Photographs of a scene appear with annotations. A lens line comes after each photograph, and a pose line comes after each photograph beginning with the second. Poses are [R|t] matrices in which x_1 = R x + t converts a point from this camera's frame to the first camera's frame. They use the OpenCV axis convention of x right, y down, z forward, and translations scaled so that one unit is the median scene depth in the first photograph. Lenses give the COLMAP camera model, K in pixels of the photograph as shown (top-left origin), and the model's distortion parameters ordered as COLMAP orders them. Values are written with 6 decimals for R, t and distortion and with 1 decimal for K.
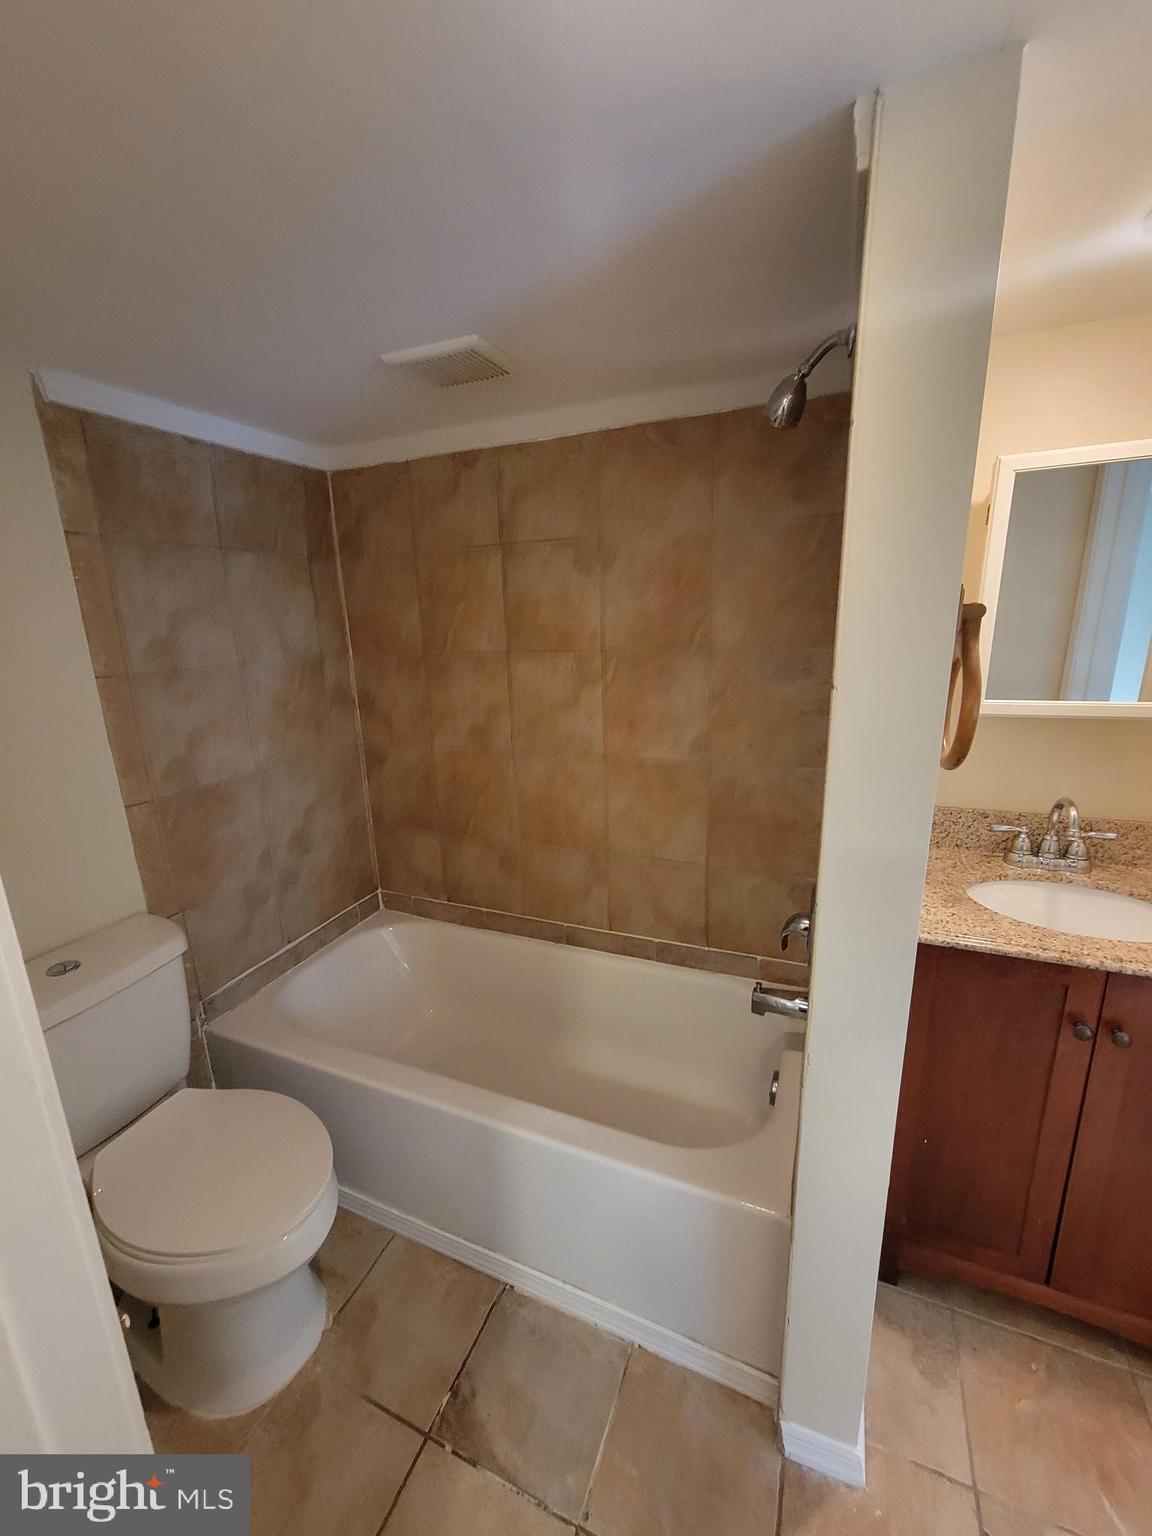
lens RADIAL K [[619.0, 0, 572.0], [0, 619.0, 778.8], [0, 0, 1]] dist [0.003634, -0.001442]
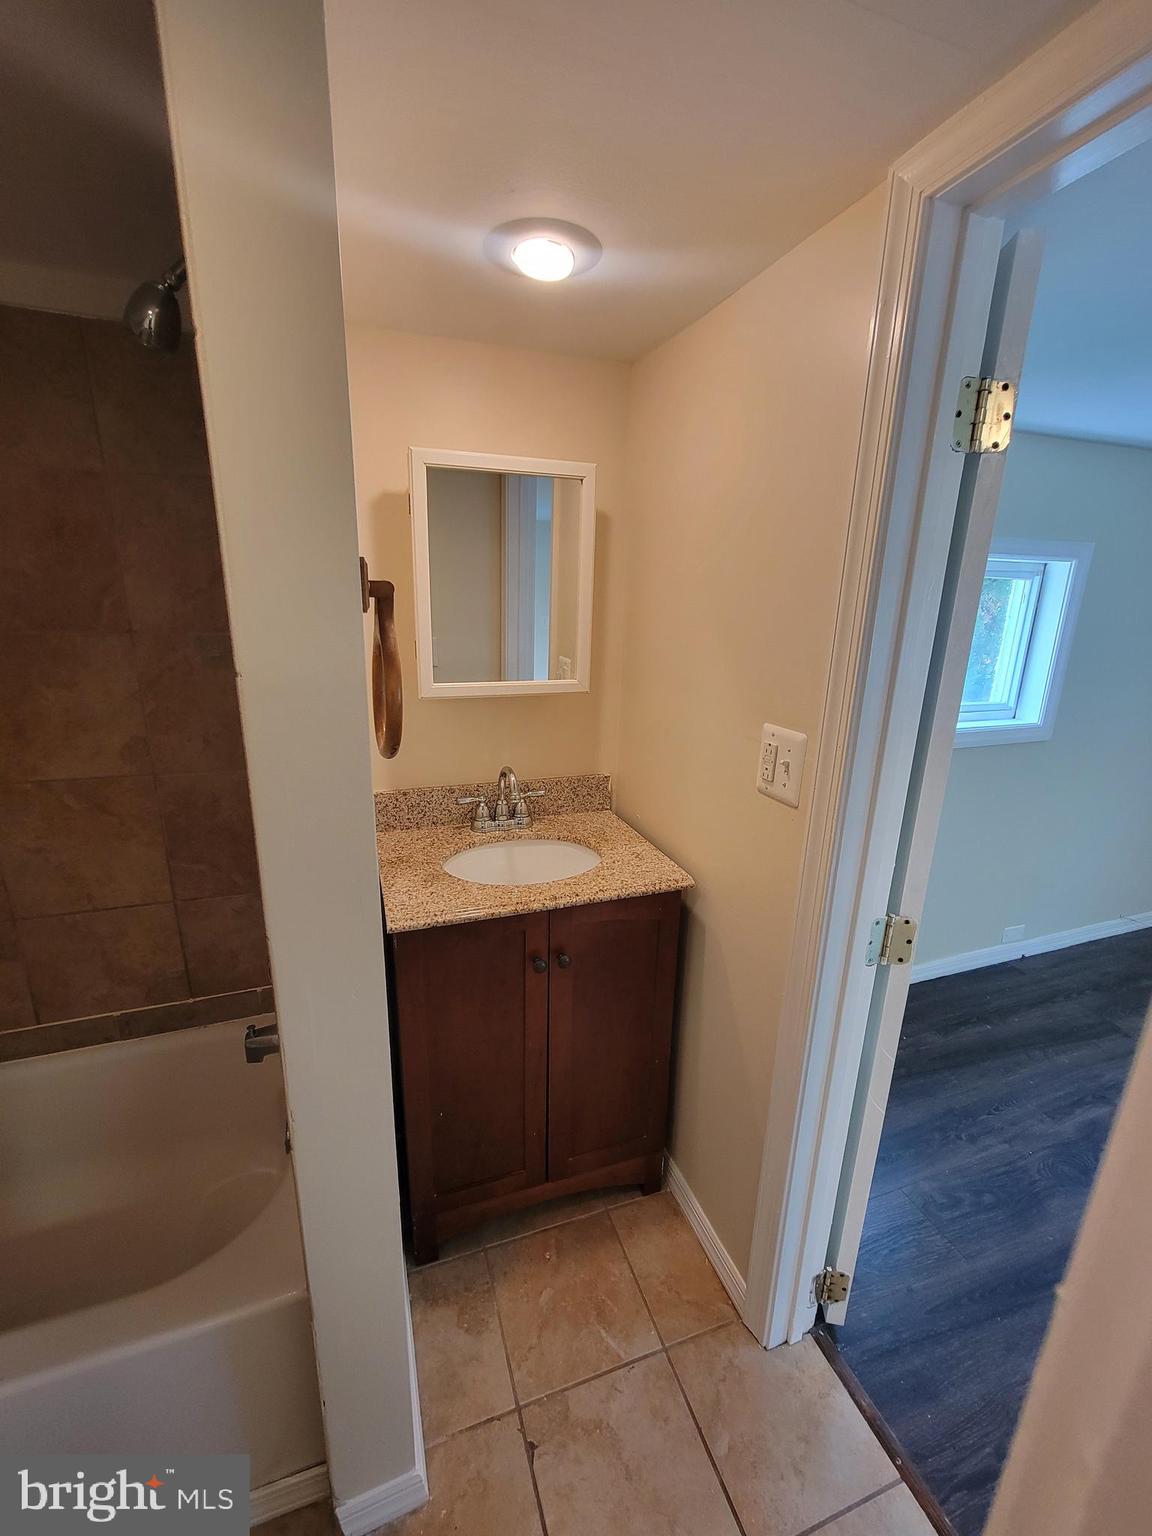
lens RADIAL K [[619.0, 0, 570.2], [0, 619.0, 778.4], [0, 0, 1]] dist [0.003634, -0.001442]
pose [[0.730060, -0.136383, 0.669636, 0.110103], [0.126065, 0.989944, 0.064180, -0.006220], [-0.671655, 0.037562, 0.739911, 0.072091]]
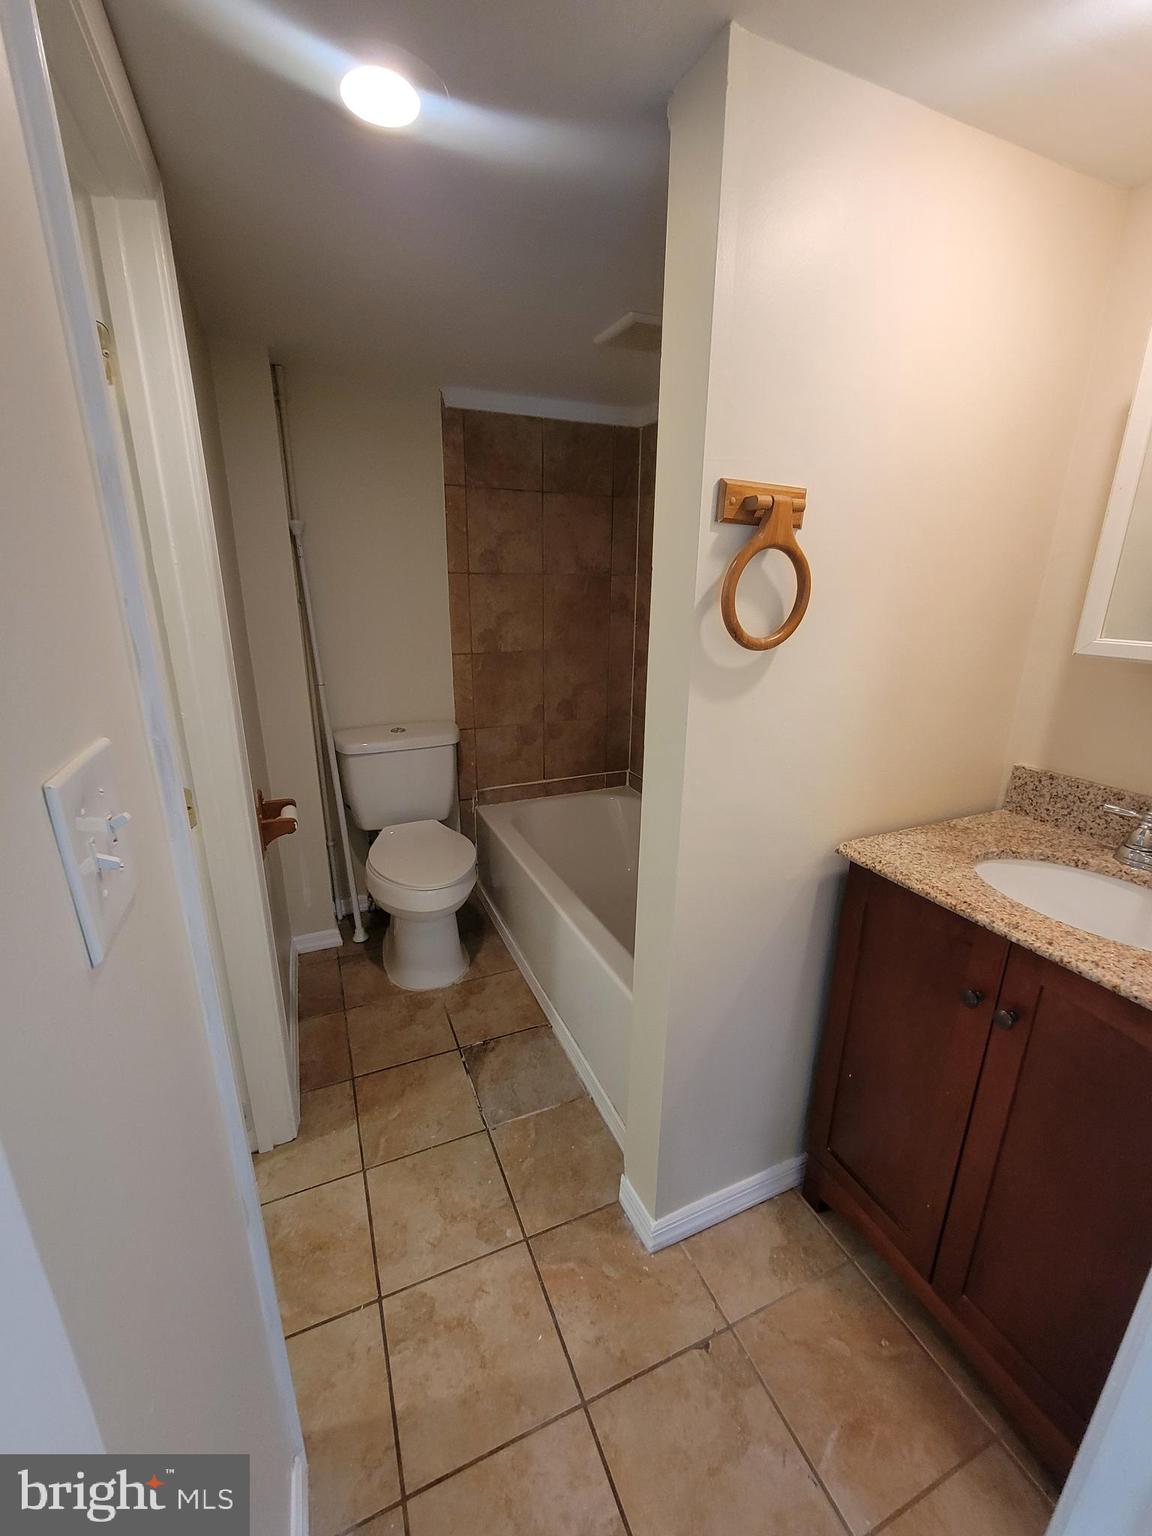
lens RADIAL K [[619.0, 0, 565.8], [0, 619.0, 776.1], [0, 0, 1]] dist [0.003634, -0.001442]
pose [[0.725139, 0.247800, -0.642470, 0.728002], [-0.207386, 0.968277, 0.139392, 0.077529], [0.656631, 0.032161, 0.753526, -0.051241]]
